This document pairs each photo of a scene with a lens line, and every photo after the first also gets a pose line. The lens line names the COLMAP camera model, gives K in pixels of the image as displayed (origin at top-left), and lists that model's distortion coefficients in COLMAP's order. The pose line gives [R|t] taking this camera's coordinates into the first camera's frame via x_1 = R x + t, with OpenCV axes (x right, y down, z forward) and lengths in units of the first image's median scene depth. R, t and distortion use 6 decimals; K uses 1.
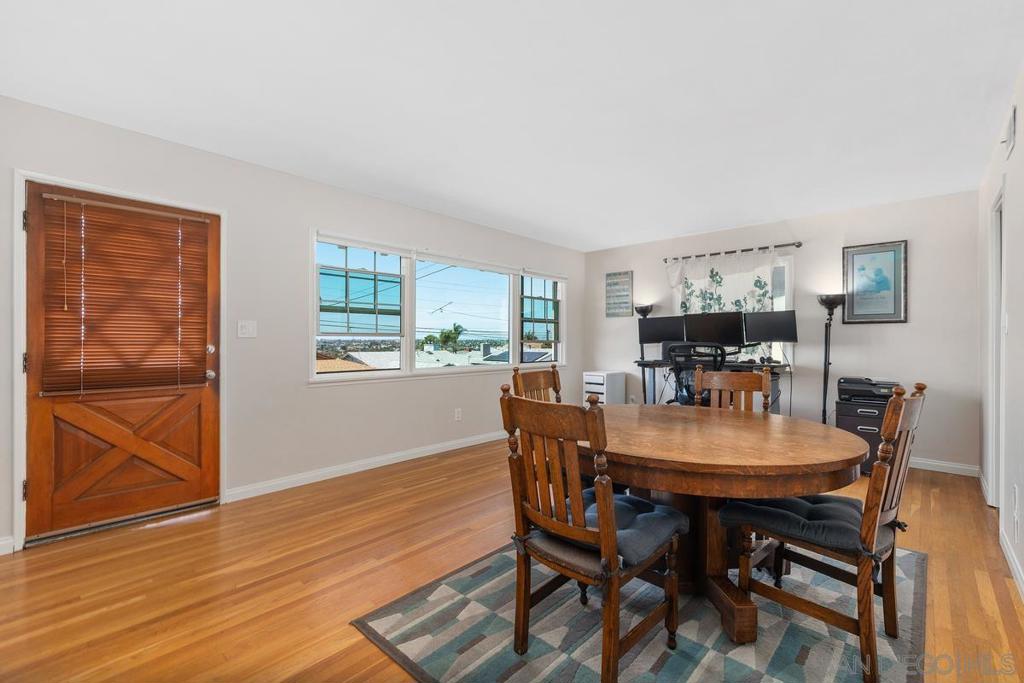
lens RADIAL K [[452.5, 0, 512.8], [0, 452.5, 327.1], [0, 0, 1]] dist [0.012302, 0.000165]
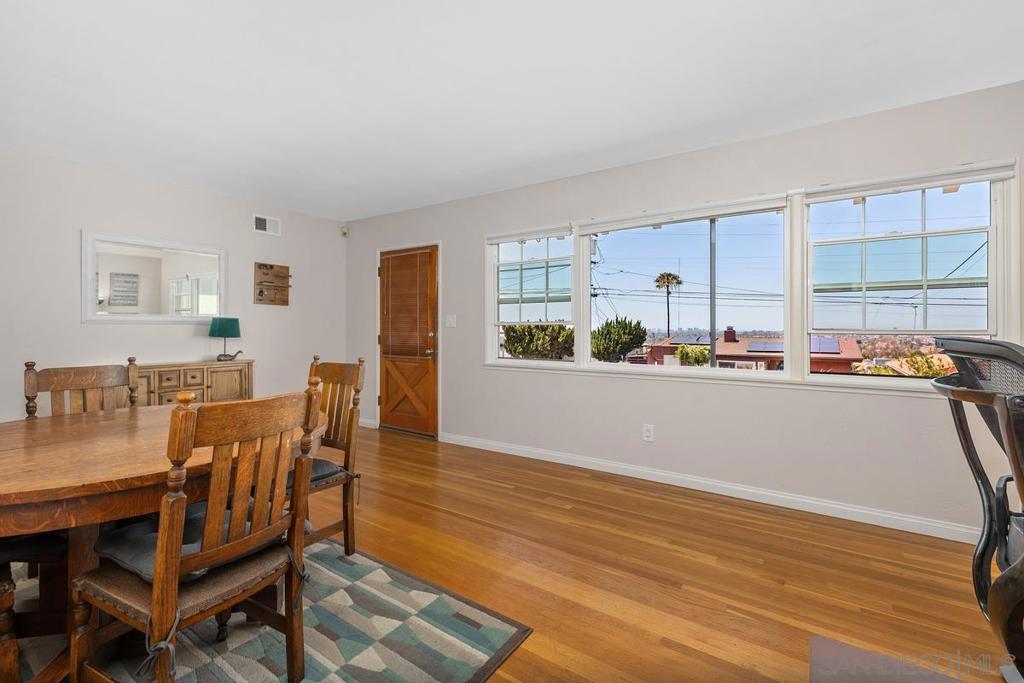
lens RADIAL K [[452.5, 0, 512.8], [0, 452.5, 327.1], [0, 0, 1]] dist [0.012302, 0.000165]
pose [[0.141592, -0.005941, -0.989907, 0.609149], [0.029160, 0.999573, -0.001828, 0.022246], [0.989496, -0.028607, 0.141704, 0.749303]]
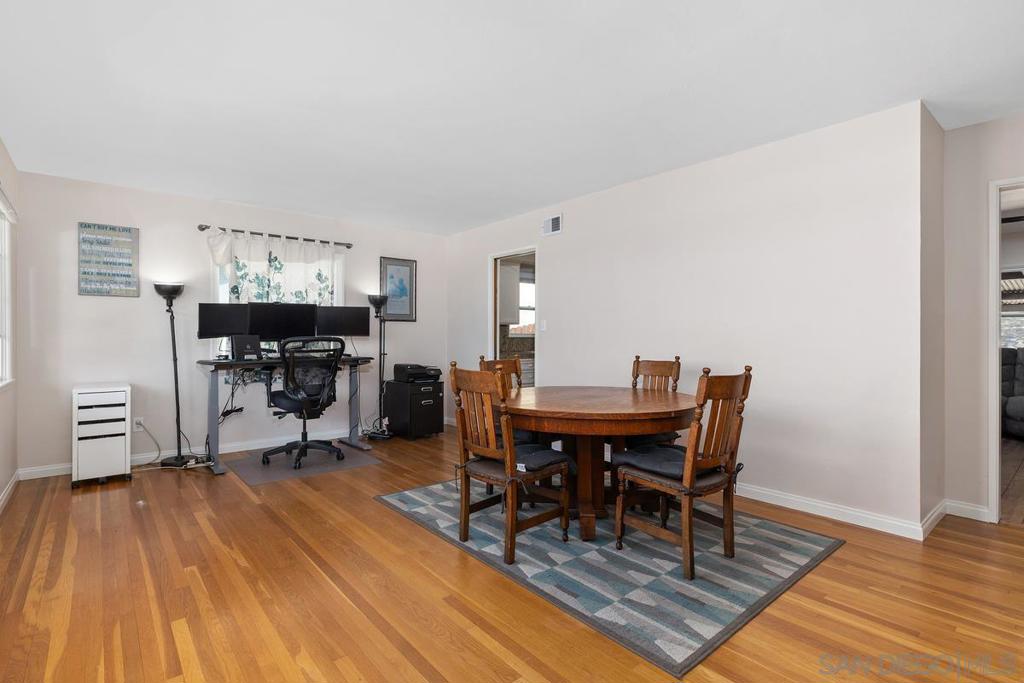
lens RADIAL K [[492.9, 0, 513.0], [0, 492.9, 336.2], [0, 0, 1]] dist [0.003368, 0.000674]
pose [[0.128741, -0.002458, 0.991675, -0.529550], [-0.031953, 0.999467, 0.006626, 0.014385], [-0.991163, -0.032540, 0.128593, 0.500316]]
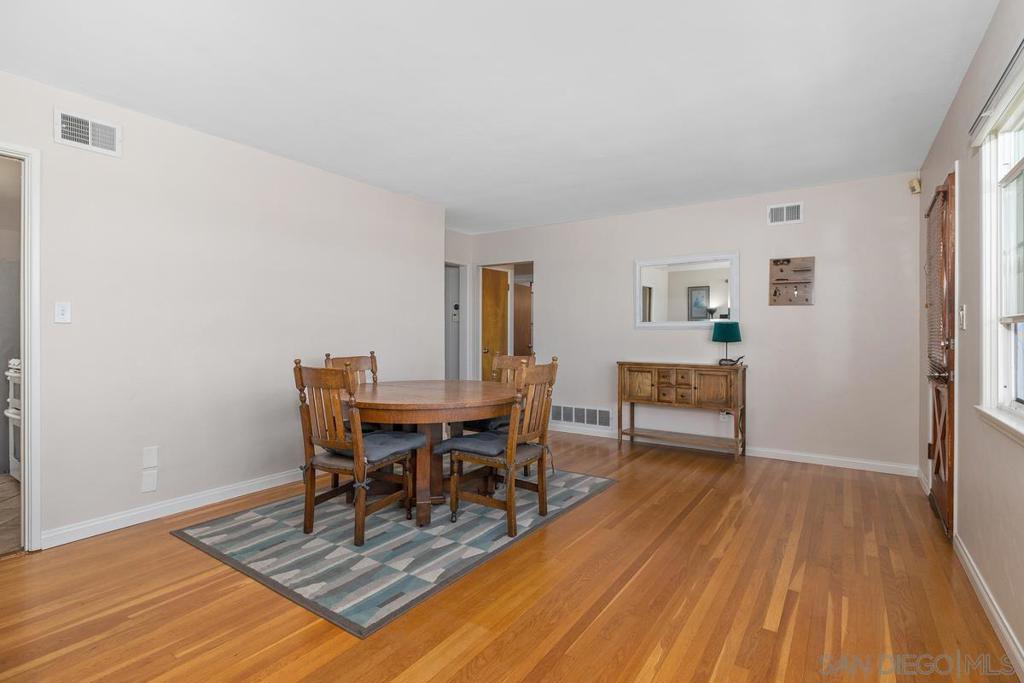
lens RADIAL K [[487.6, 0, 512.0], [0, 487.6, 341.5], [0, 0, 1]] dist [-0.003912, -0.000244]
pose [[-0.991003, -0.001677, -0.133826, 0.151544], [0.000569, 0.999860, -0.016745, 0.040392], [0.133836, -0.016671, -0.990863, 1.240871]]
